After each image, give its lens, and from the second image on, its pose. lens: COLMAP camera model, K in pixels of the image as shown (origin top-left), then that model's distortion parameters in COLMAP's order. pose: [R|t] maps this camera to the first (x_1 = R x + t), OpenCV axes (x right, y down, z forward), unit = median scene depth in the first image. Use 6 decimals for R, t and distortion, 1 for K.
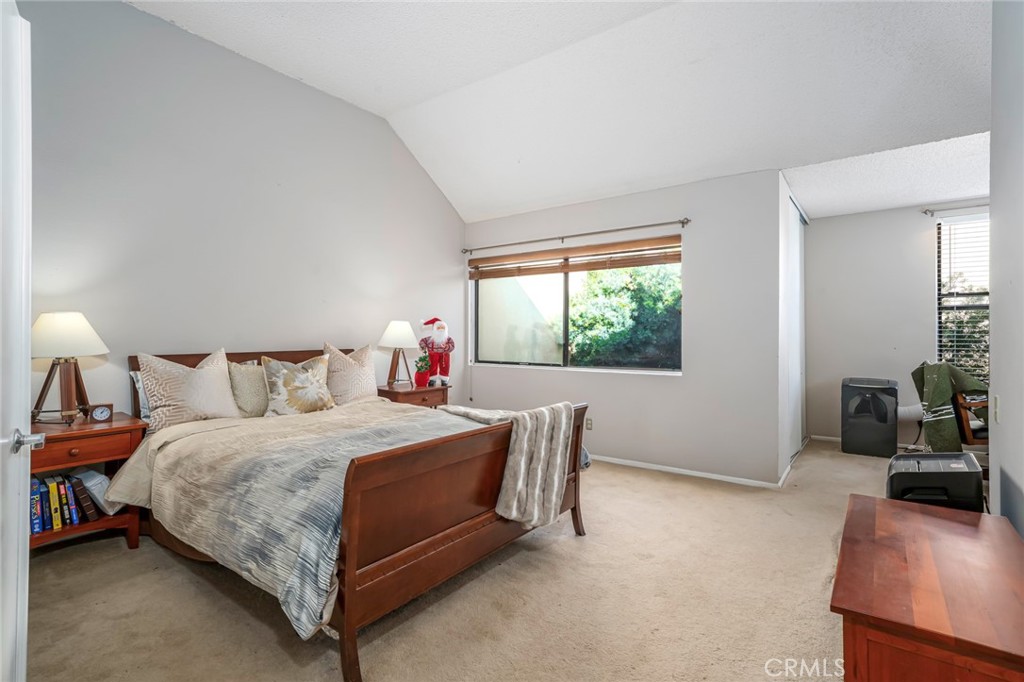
lens RADIAL K [[491.5, 0, 512.0], [0, 491.5, 341.0], [0, 0, 1]] dist [-0.000315, -0.000061]
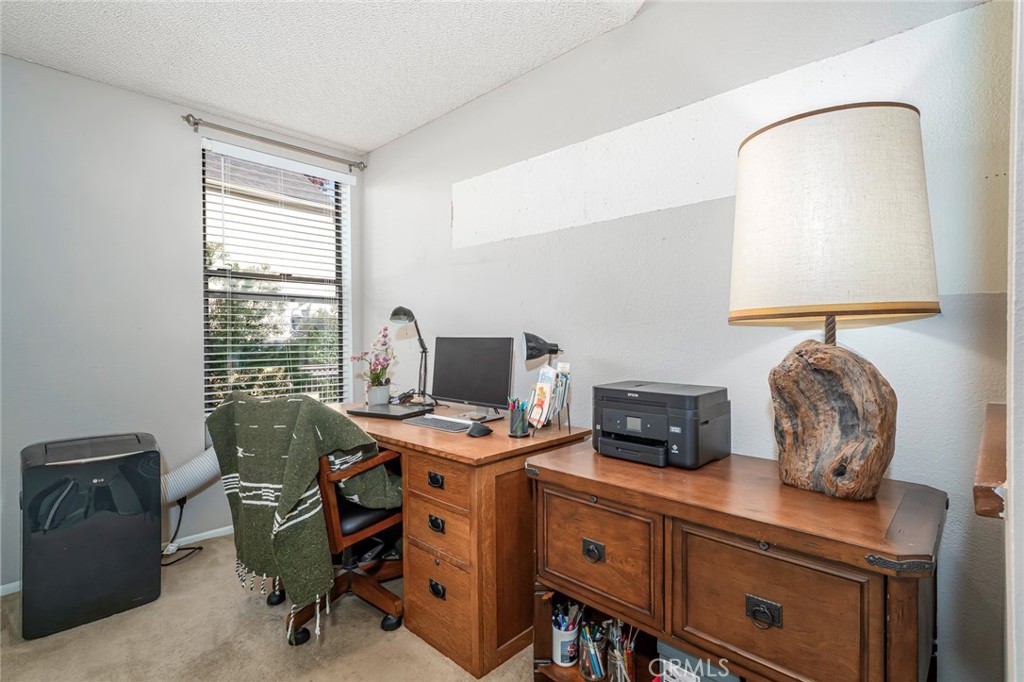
lens RADIAL K [[491.5, 0, 512.0], [0, 491.5, 341.0], [0, 0, 1]] dist [-0.000315, -0.000061]
pose [[0.132752, -0.008691, 0.991111, 0.334872], [0.019882, 0.999784, 0.006104, -0.006396], [-0.990950, 0.018895, 0.132896, 0.559118]]
